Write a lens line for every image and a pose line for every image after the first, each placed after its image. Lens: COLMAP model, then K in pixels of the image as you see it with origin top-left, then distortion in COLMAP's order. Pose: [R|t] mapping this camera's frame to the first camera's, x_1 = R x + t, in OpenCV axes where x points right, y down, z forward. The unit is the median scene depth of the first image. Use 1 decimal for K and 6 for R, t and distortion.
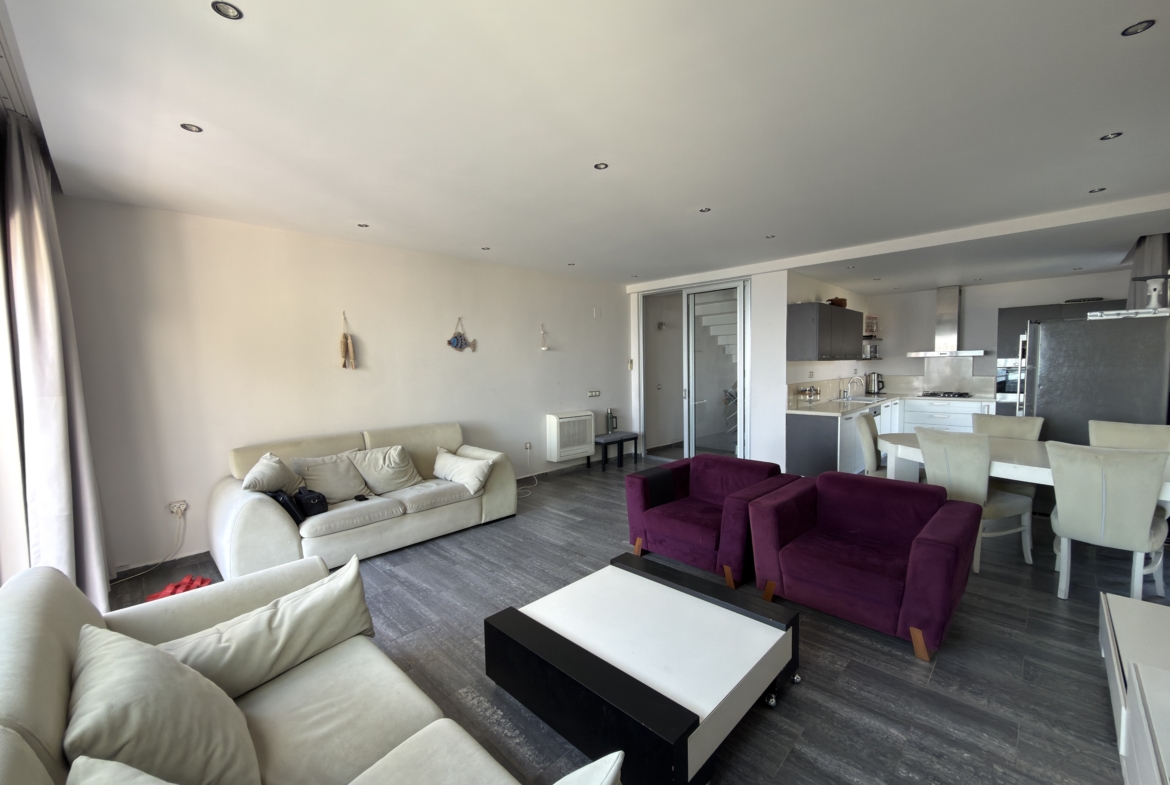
lens RADIAL K [[465.5, 0, 583.6], [0, 465.5, 394.4], [0, 0, 1]] dist [-0.001513, -0.000036]
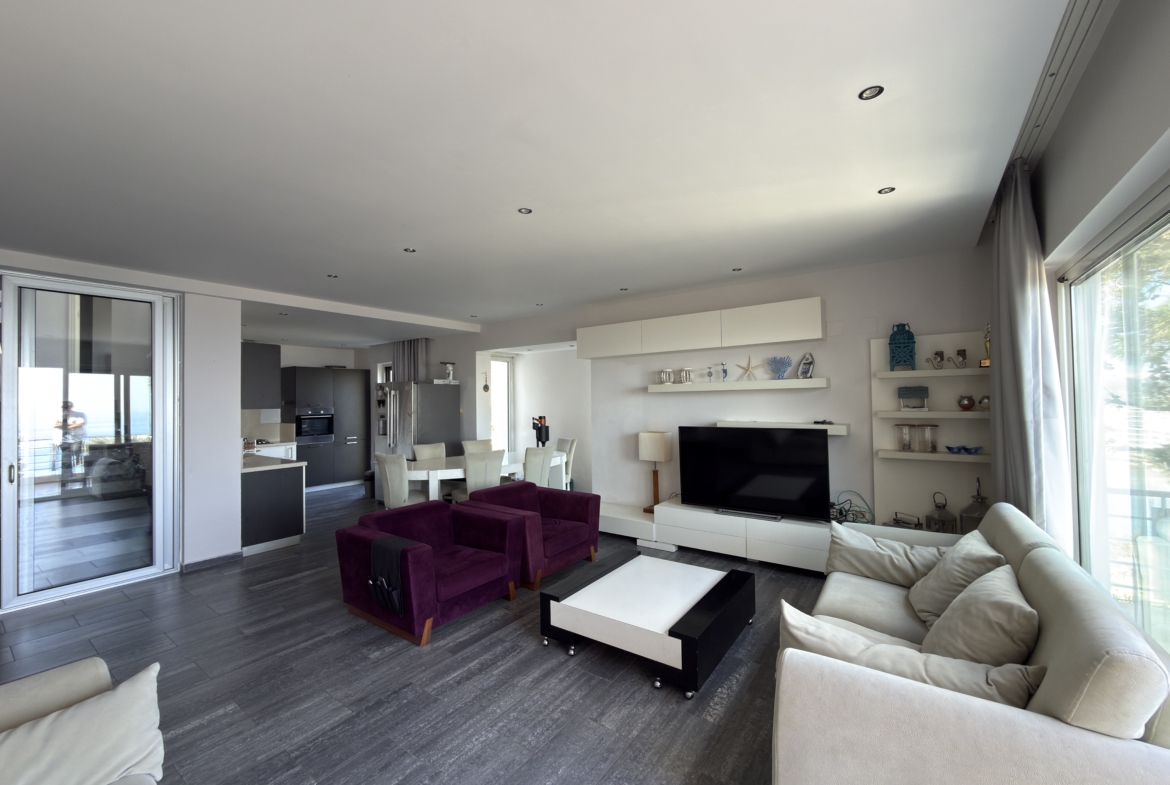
lens RADIAL K [[465.5, 0, 589.7], [0, 465.5, 388.9], [0, 0, 1]] dist [-0.001513, -0.000036]
pose [[-0.170791, 0.045101, 0.984274, -0.375395], [0.083654, 0.996009, -0.031124, -0.023442], [-0.981750, 0.077023, -0.173882, 0.413158]]
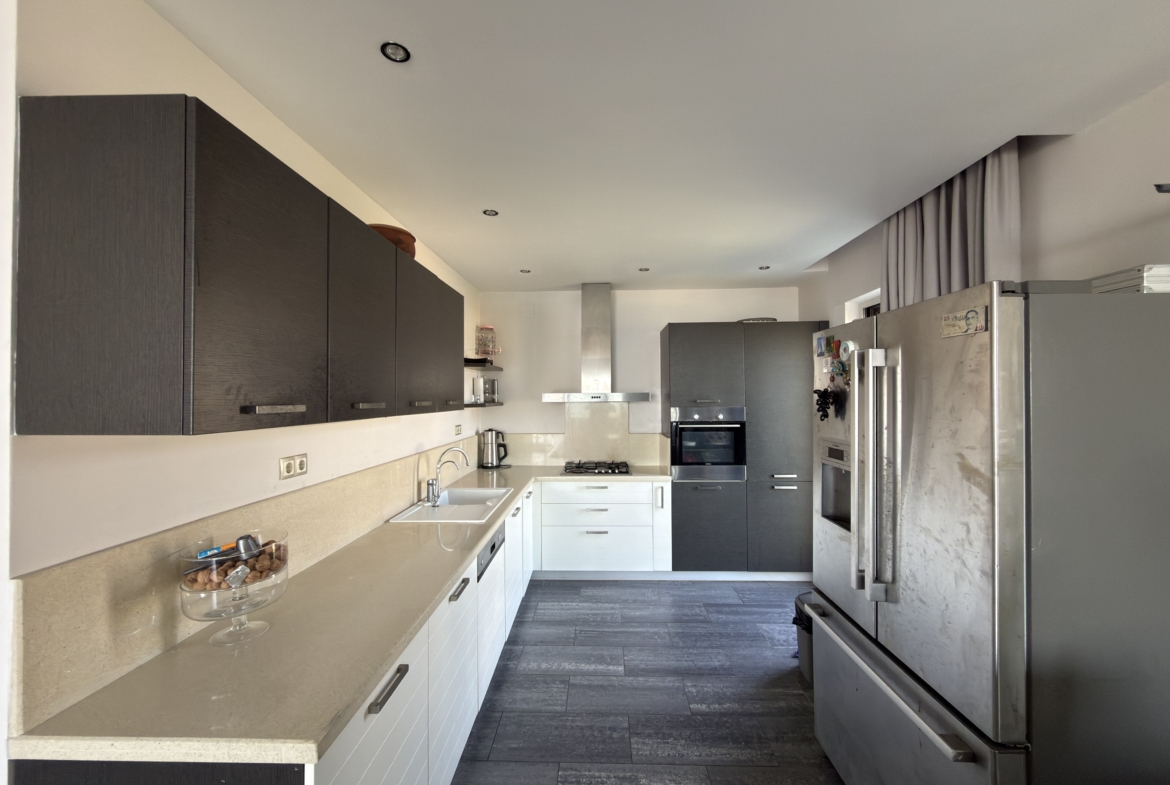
lens RADIAL K [[465.5, 0, 586.2], [0, 465.5, 390.1], [0, 0, 1]] dist [-0.001513, -0.000036]
pose [[0.728451, 0.026235, 0.684595, 0.362773], [0.035431, 0.996487, -0.075889, -0.051526], [-0.684181, 0.079537, 0.724962, 0.574585]]
